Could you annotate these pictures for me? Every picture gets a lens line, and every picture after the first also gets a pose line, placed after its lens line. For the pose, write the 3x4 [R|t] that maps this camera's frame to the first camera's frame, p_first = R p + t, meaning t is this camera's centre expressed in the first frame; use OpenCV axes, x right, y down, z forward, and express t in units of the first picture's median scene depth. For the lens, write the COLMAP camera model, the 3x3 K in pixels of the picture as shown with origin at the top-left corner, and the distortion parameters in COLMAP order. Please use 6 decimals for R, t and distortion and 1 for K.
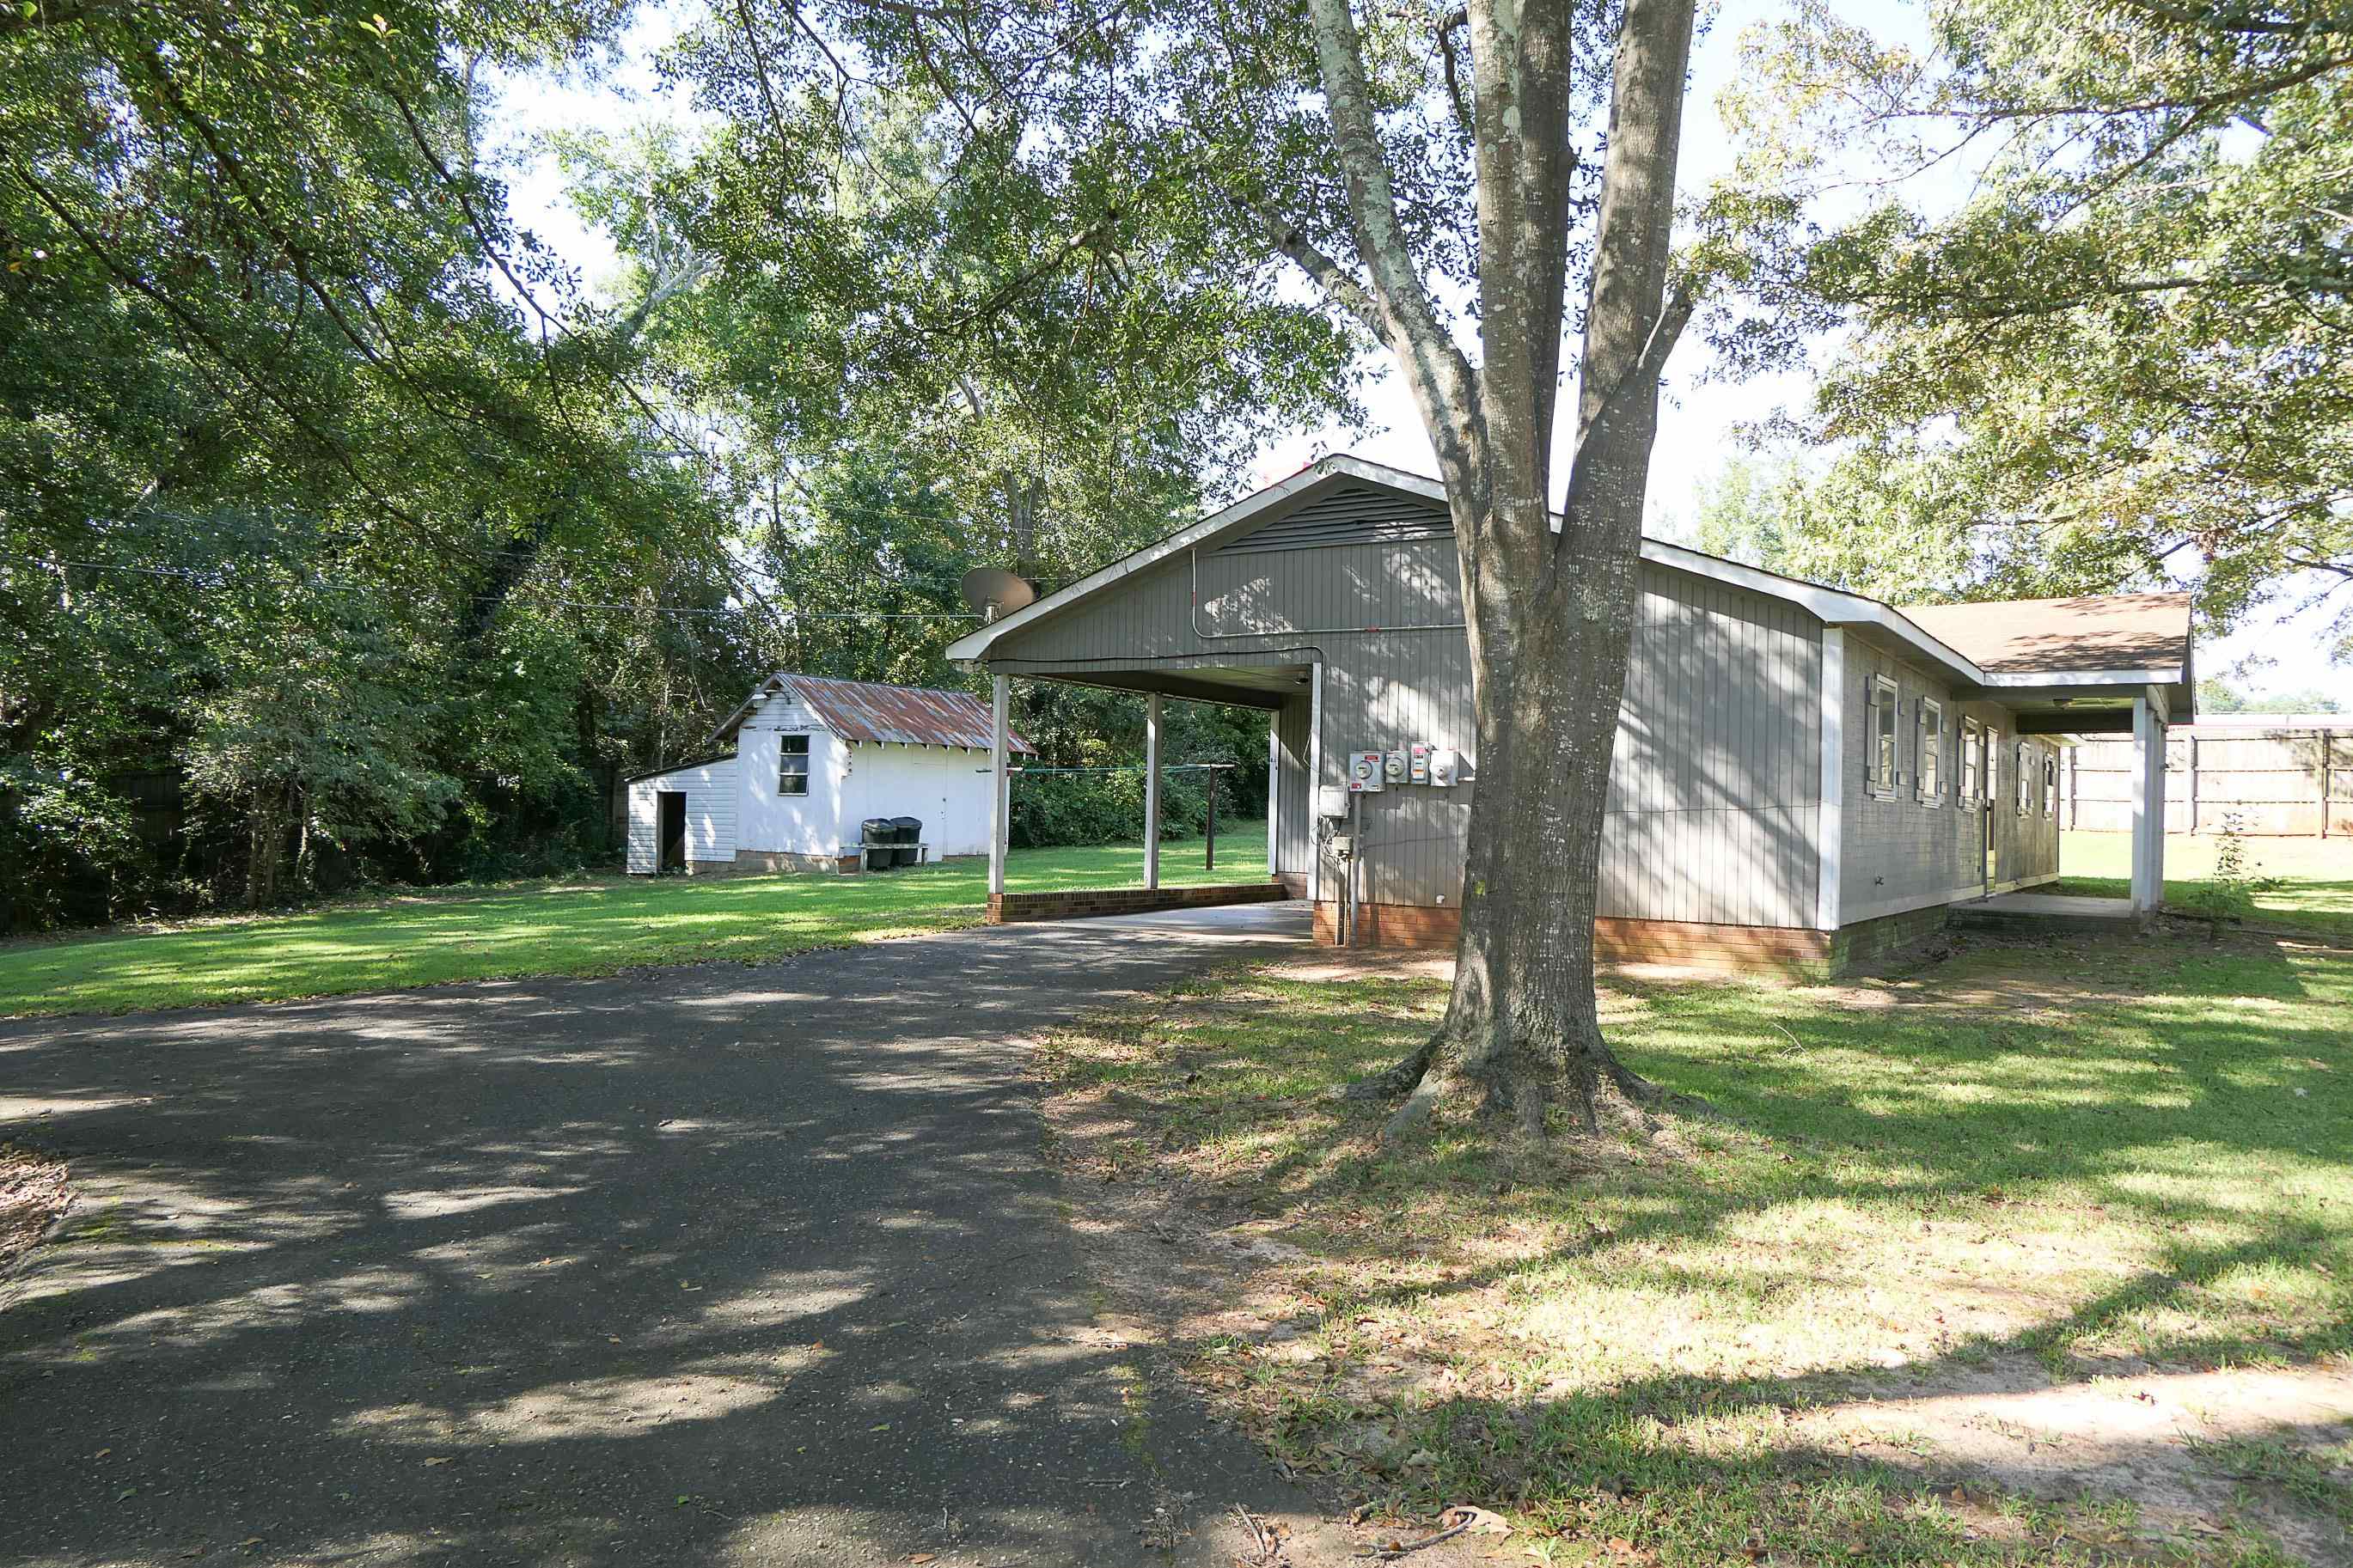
lens RADIAL K [[1630.6, 0, 1177.8], [0, 1630.6, 777.9], [0, 0, 1]] dist [-0.003546, -0.002499]
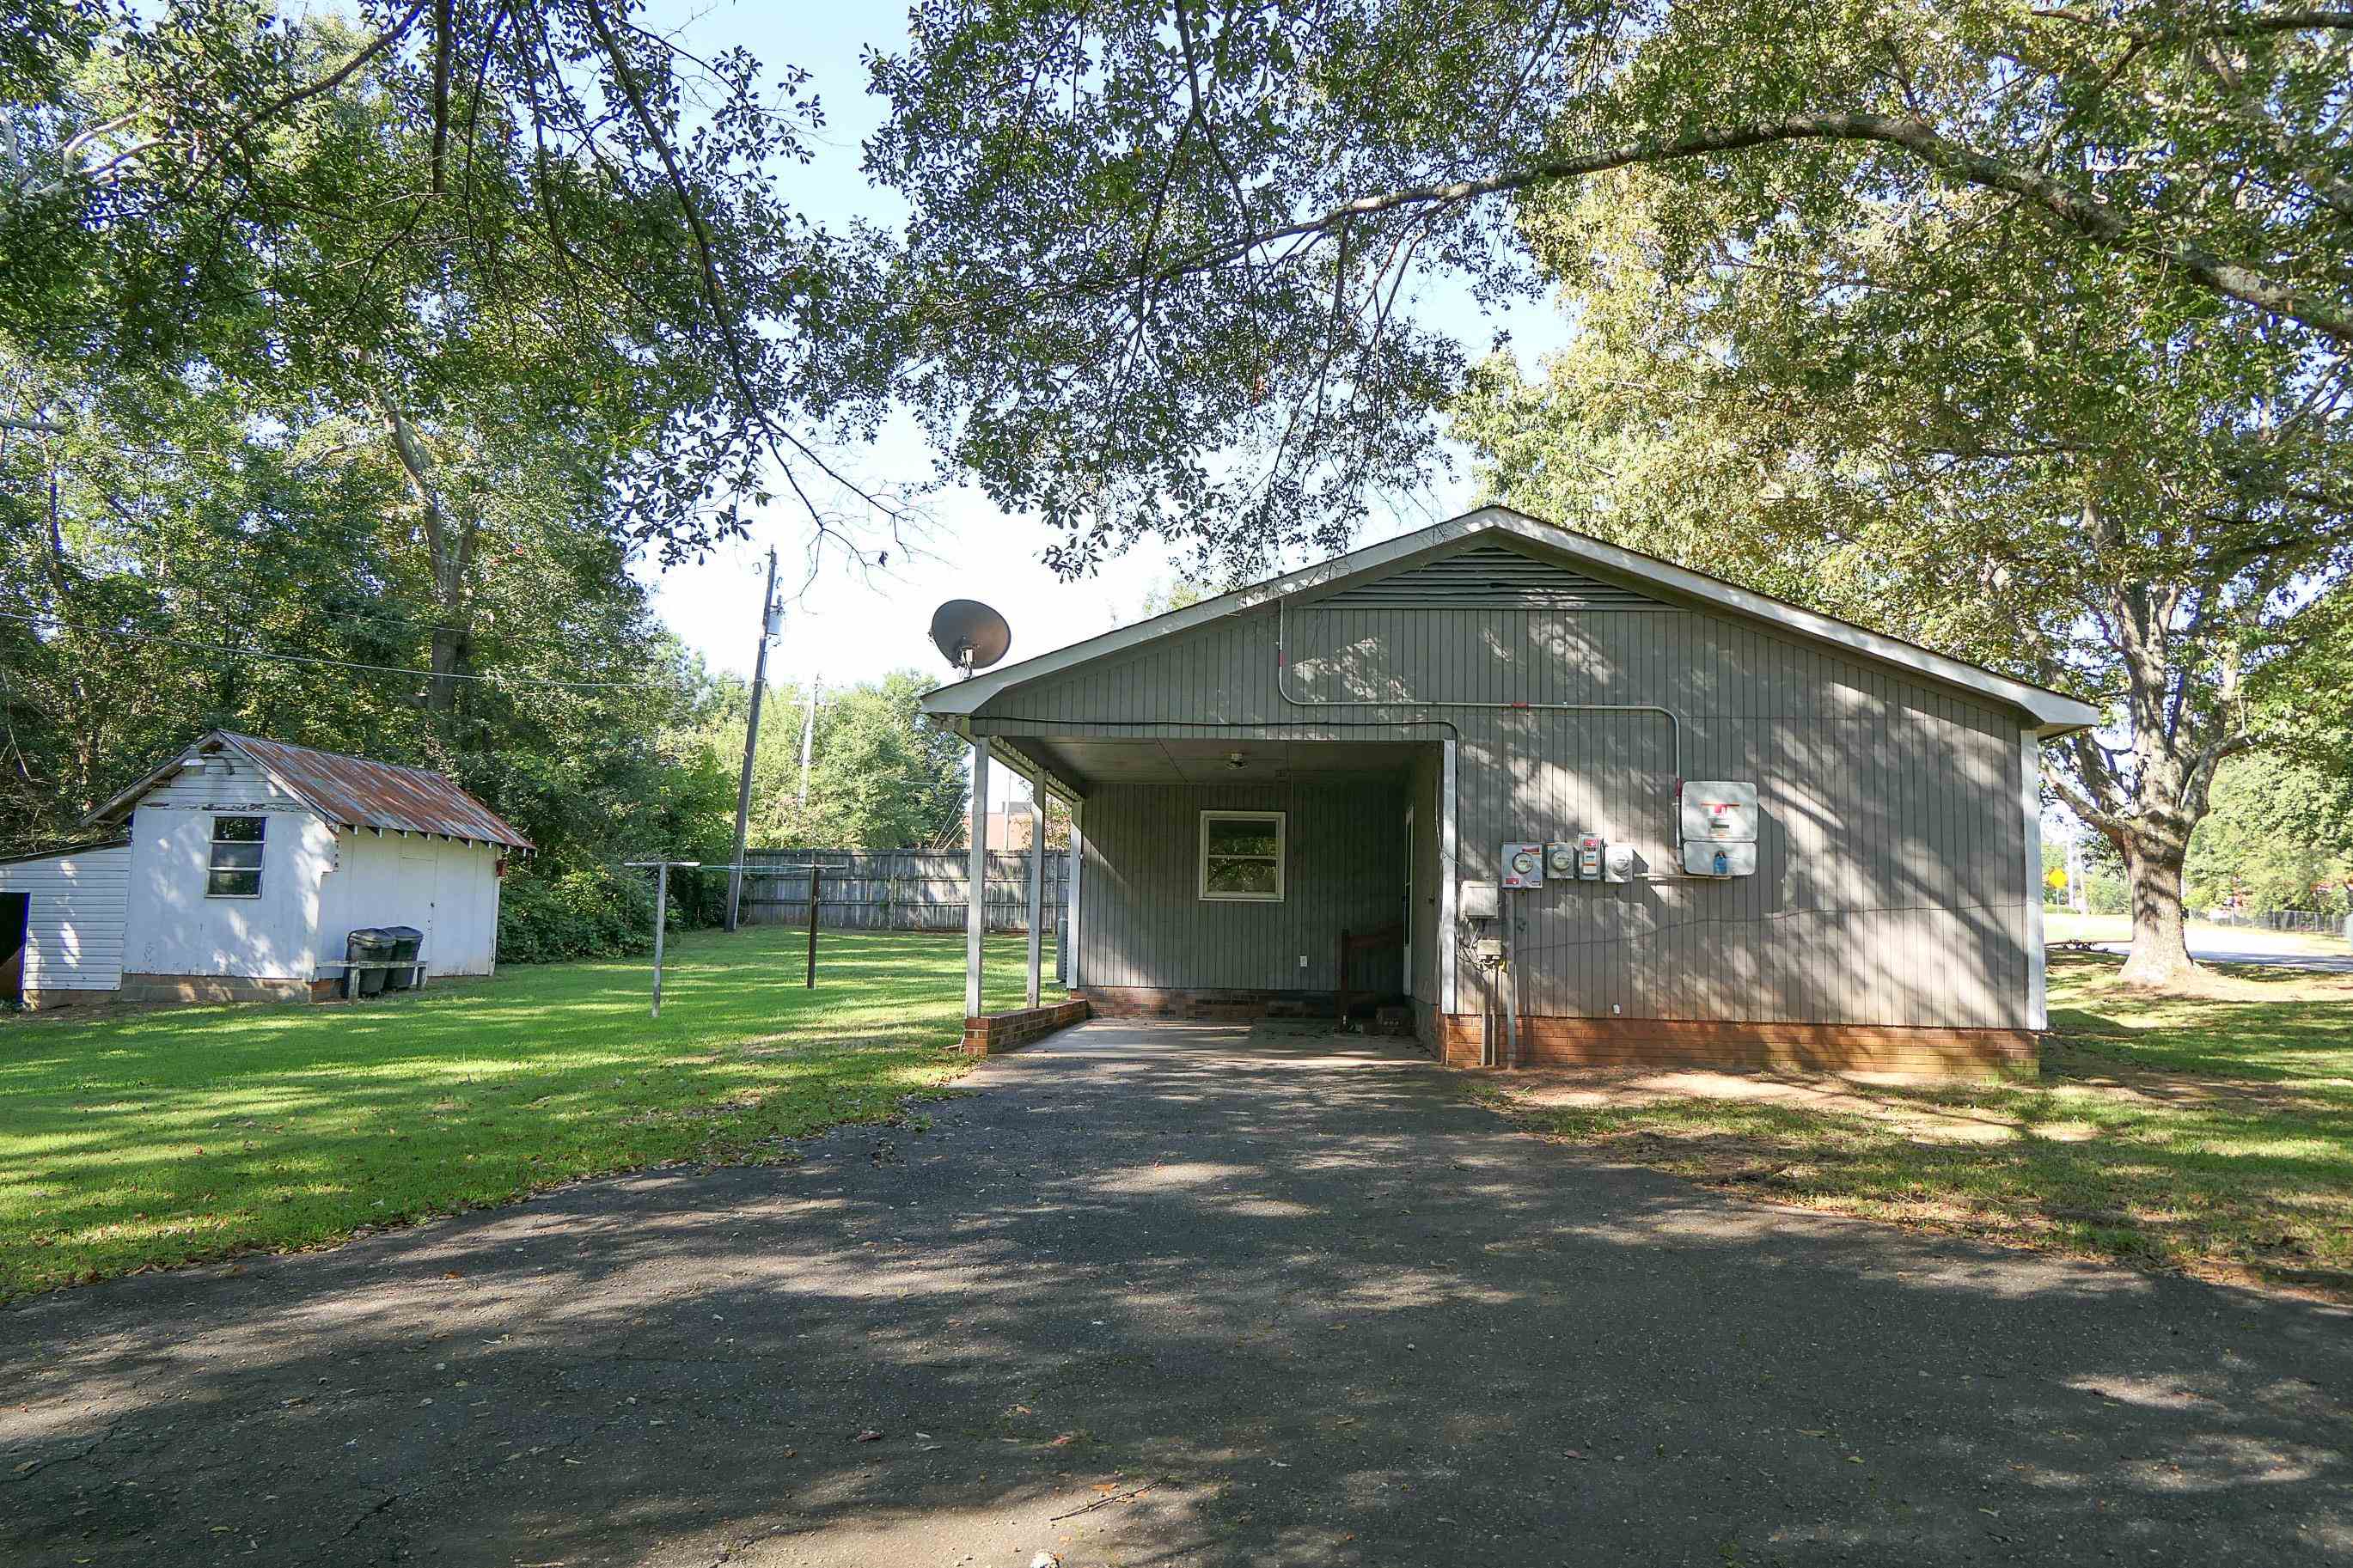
lens RADIAL K [[1641.7, 0, 1177.0], [0, 1641.7, 710.3], [0, 0, 1]] dist [-0.031955, 0.000603]
pose [[0.878409, 0.058551, 0.474309, -0.446932], [-0.005776, 0.993695, -0.111970, 0.012809], [-0.477874, 0.095615, 0.873209, 0.291704]]
